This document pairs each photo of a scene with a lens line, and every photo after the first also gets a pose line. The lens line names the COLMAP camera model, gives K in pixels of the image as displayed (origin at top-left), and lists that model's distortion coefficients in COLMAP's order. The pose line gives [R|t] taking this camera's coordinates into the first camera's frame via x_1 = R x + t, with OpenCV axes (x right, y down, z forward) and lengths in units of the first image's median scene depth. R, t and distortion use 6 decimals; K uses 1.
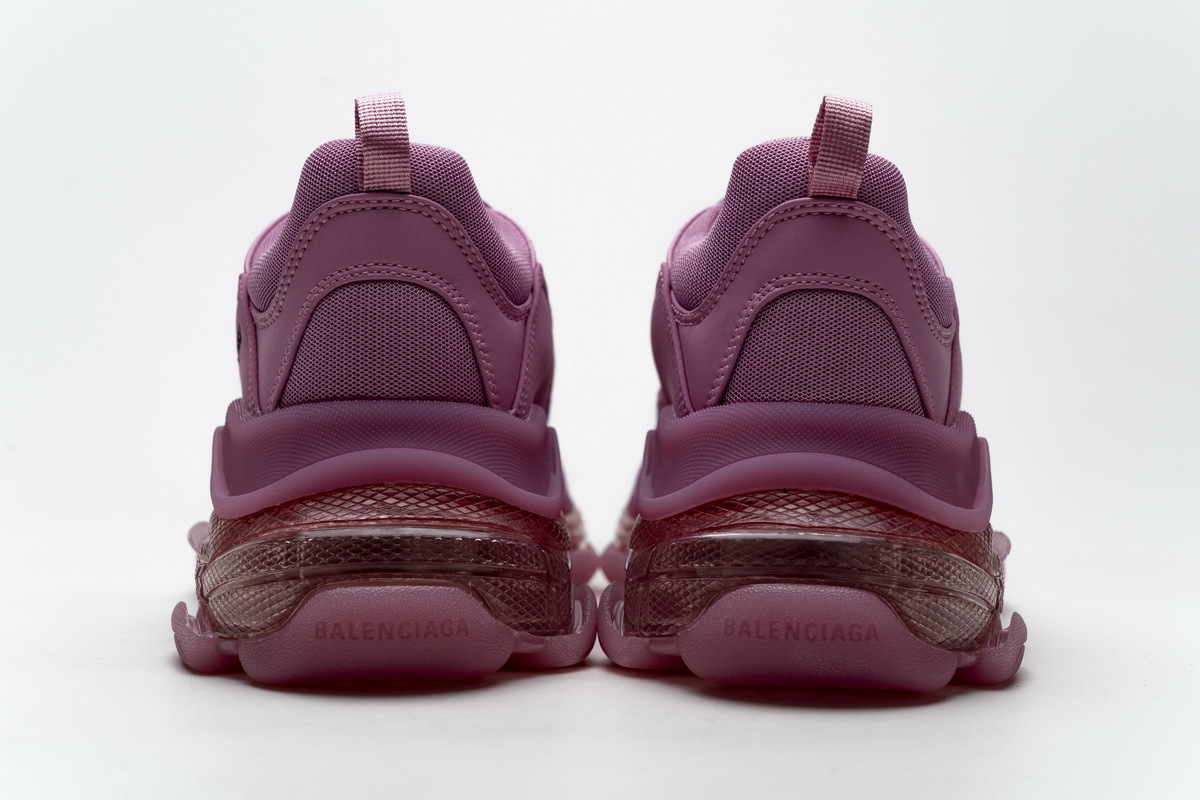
lens RADIAL K [[2352.9, 0, 612.5], [0, 2352.9, 399.4], [0, 0, 1]] dist [0.007283, 0.000000]
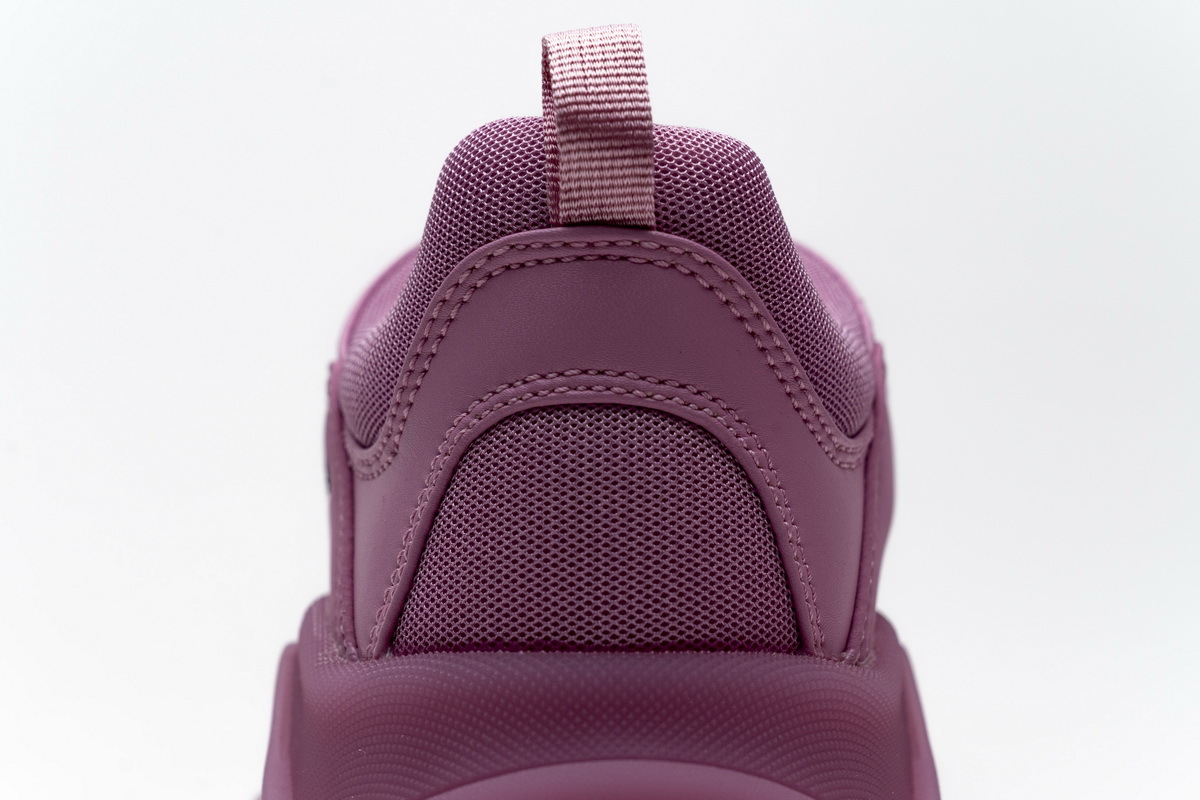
lens RADIAL K [[2352.9, 0, 598.0], [0, 2352.9, 395.6], [0, 0, 1]] dist [0.007283, 0.000000]
pose [[0.996833, 0.006177, -0.079289, -0.058502], [-0.004551, 0.999776, 0.020674, -0.062961], [0.079399, -0.020247, 0.996637, 0.509620]]
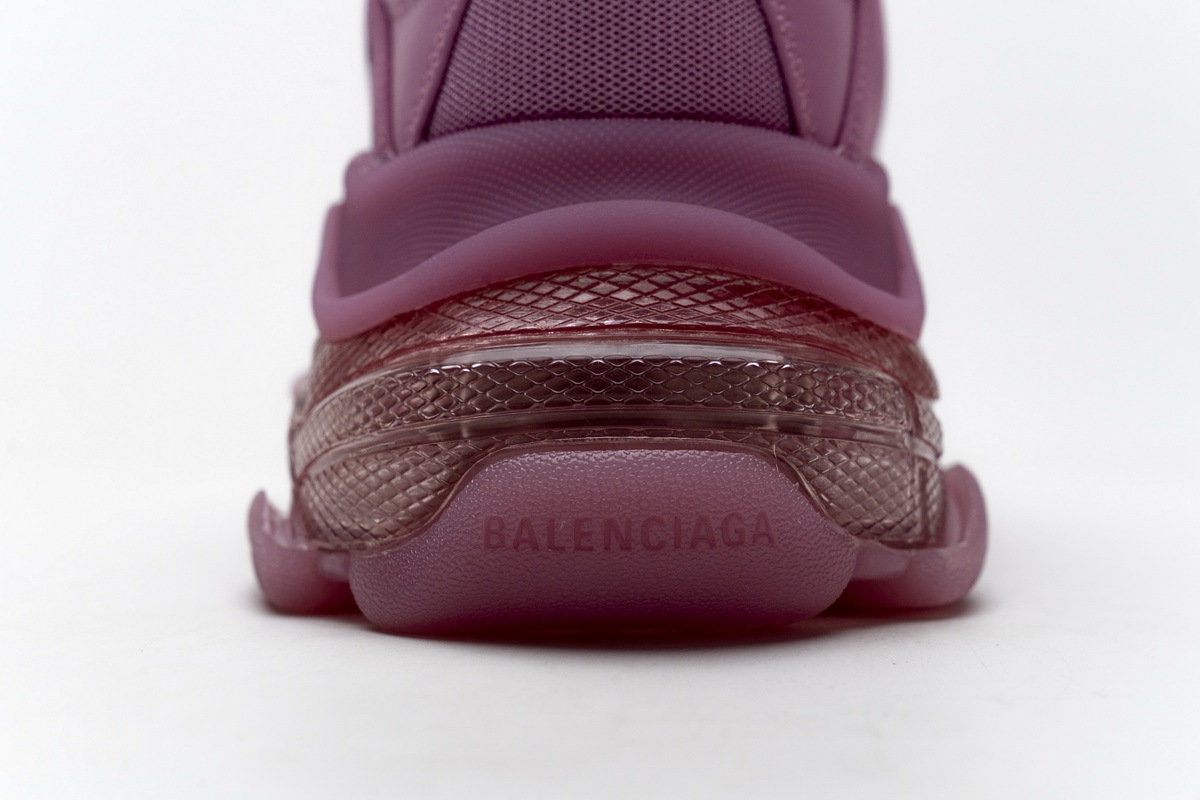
lens RADIAL K [[2352.9, 0, 592.8], [0, 2352.9, 401.2], [0, 0, 1]] dist [0.007283, 0.000000]
pose [[0.995046, -0.001995, -0.099393, -0.046758], [0.004504, 0.999677, 0.025025, 0.052277], [0.099311, -0.025349, 0.994733, 0.451108]]
